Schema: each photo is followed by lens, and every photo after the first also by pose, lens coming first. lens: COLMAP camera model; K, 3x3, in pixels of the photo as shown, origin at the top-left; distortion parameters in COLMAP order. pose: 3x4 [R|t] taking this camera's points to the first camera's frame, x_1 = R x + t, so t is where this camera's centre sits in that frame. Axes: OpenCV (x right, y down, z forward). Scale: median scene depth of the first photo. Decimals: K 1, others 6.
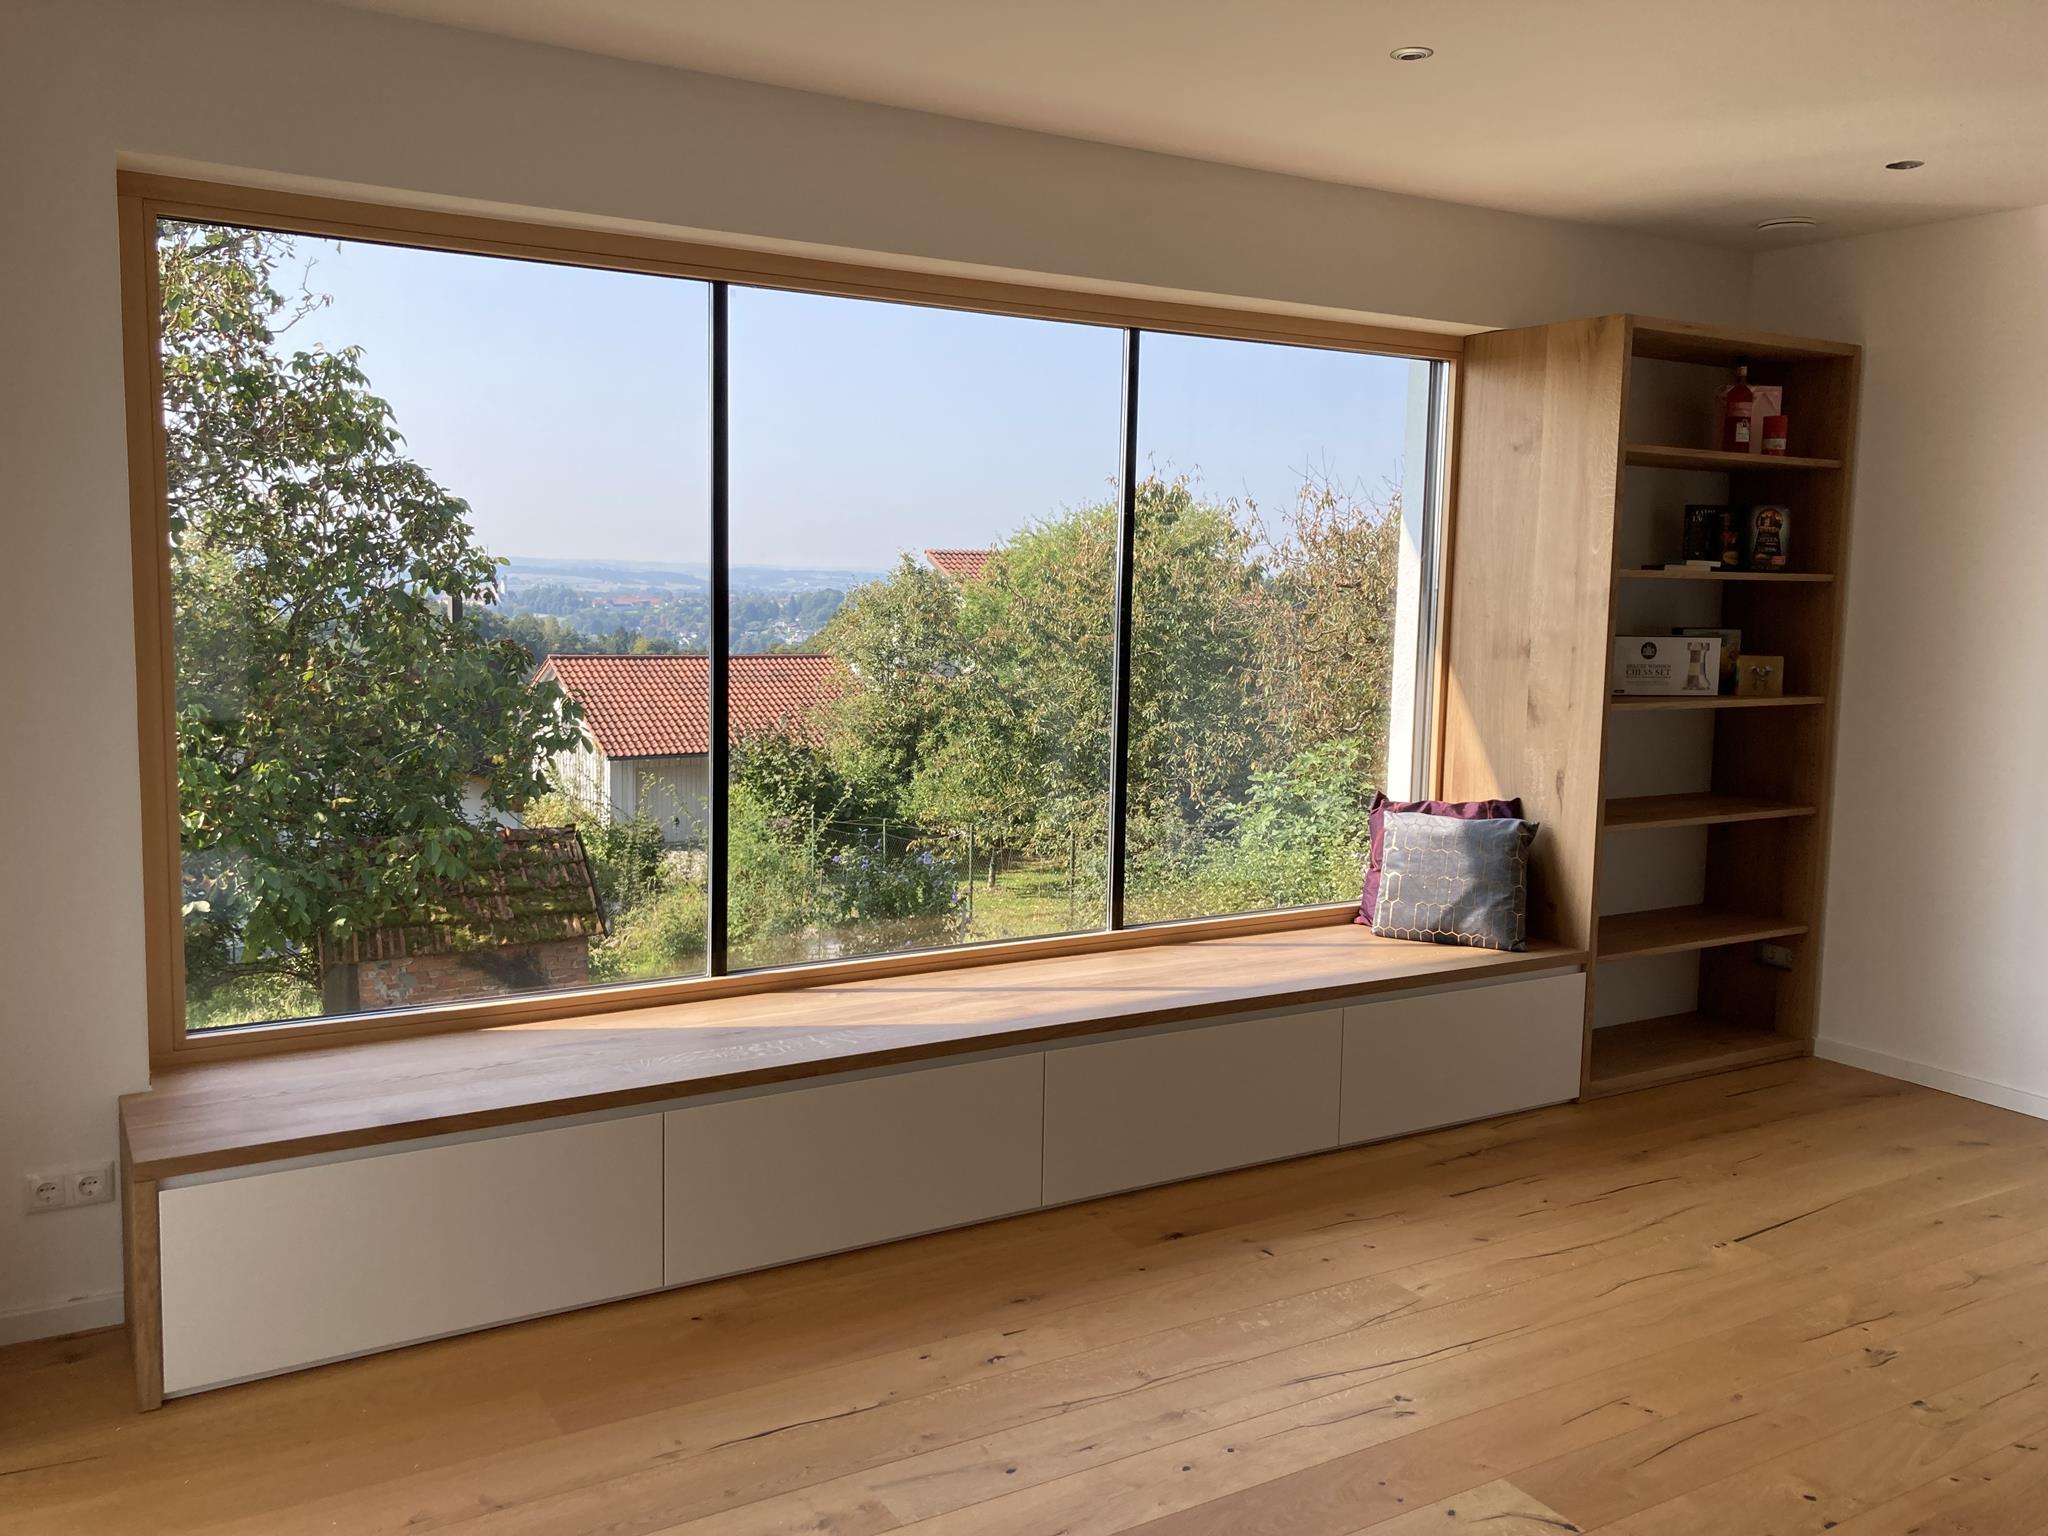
lens RADIAL K [[1690.1, 0, 1017.6], [0, 1690.1, 737.0], [0, 0, 1]] dist [0.024915, 0.000964]
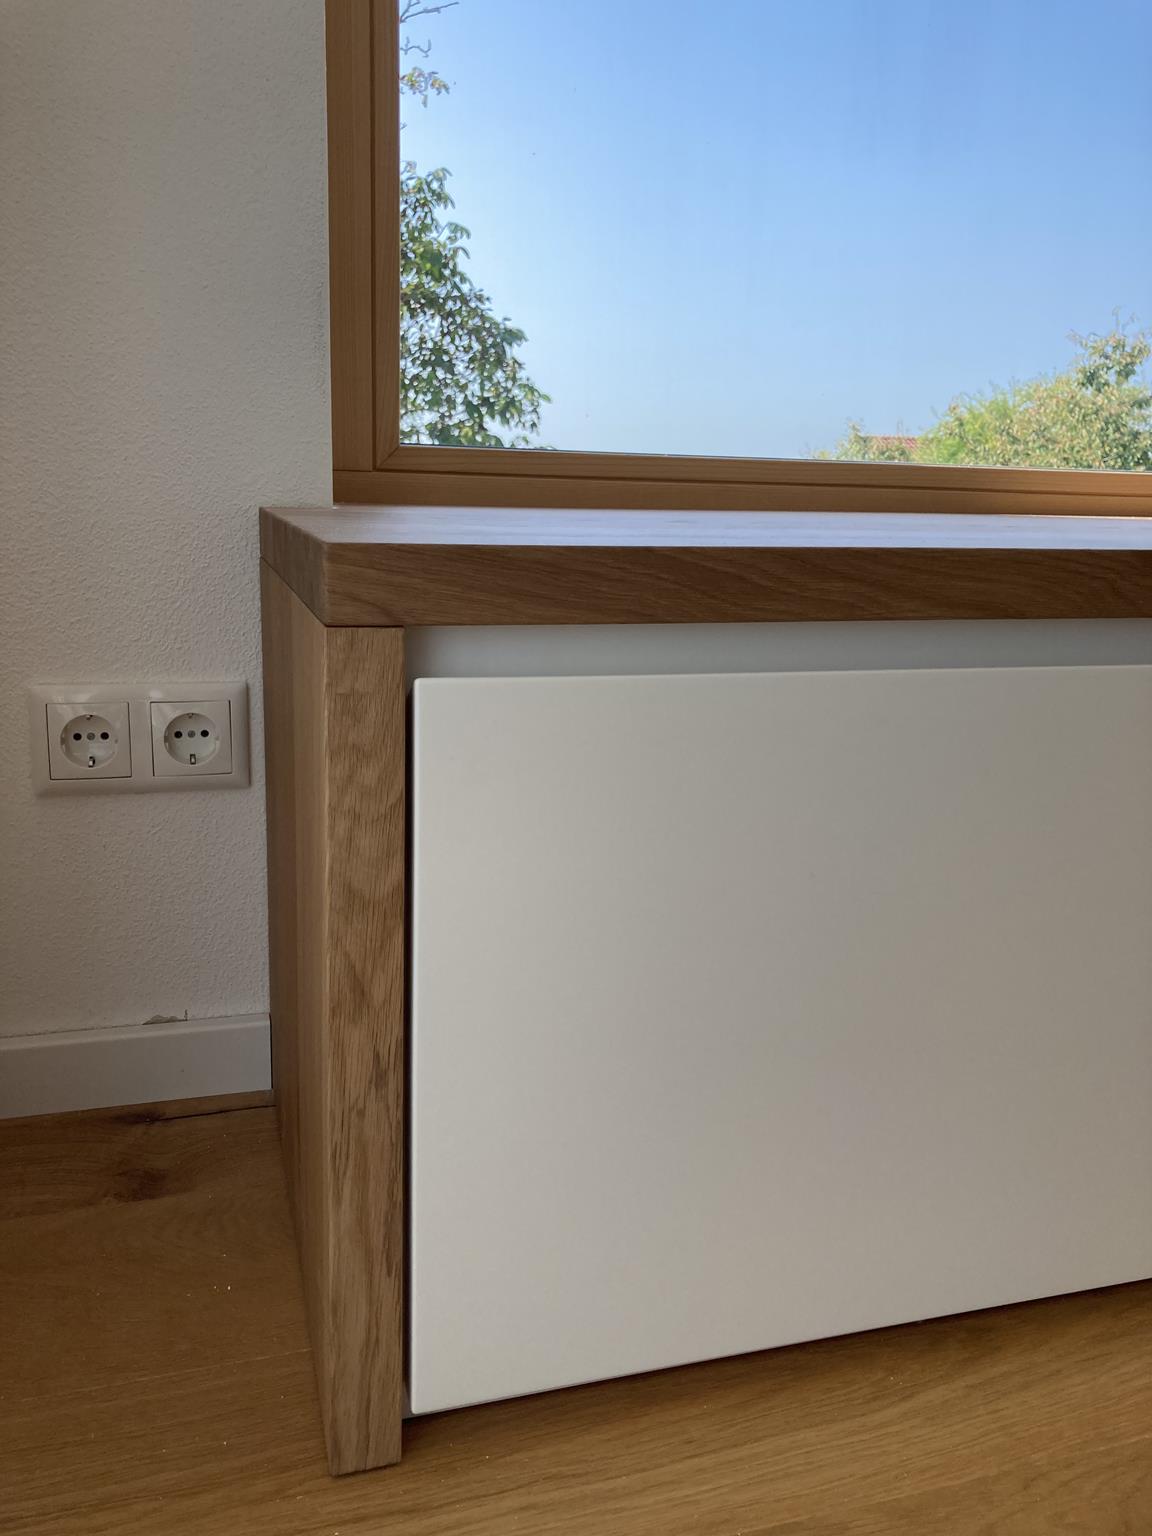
lens RADIAL K [[1267.6, 0, 568.2], [0, 1267.6, 744.4], [0, 0, 1]] dist [0.024915, 0.000964]
pose [[0.970464, 0.060740, -0.233476, -0.265369], [-0.035713, 0.993293, 0.109967, 0.154344], [0.238590, -0.098381, 0.966124, 0.499732]]
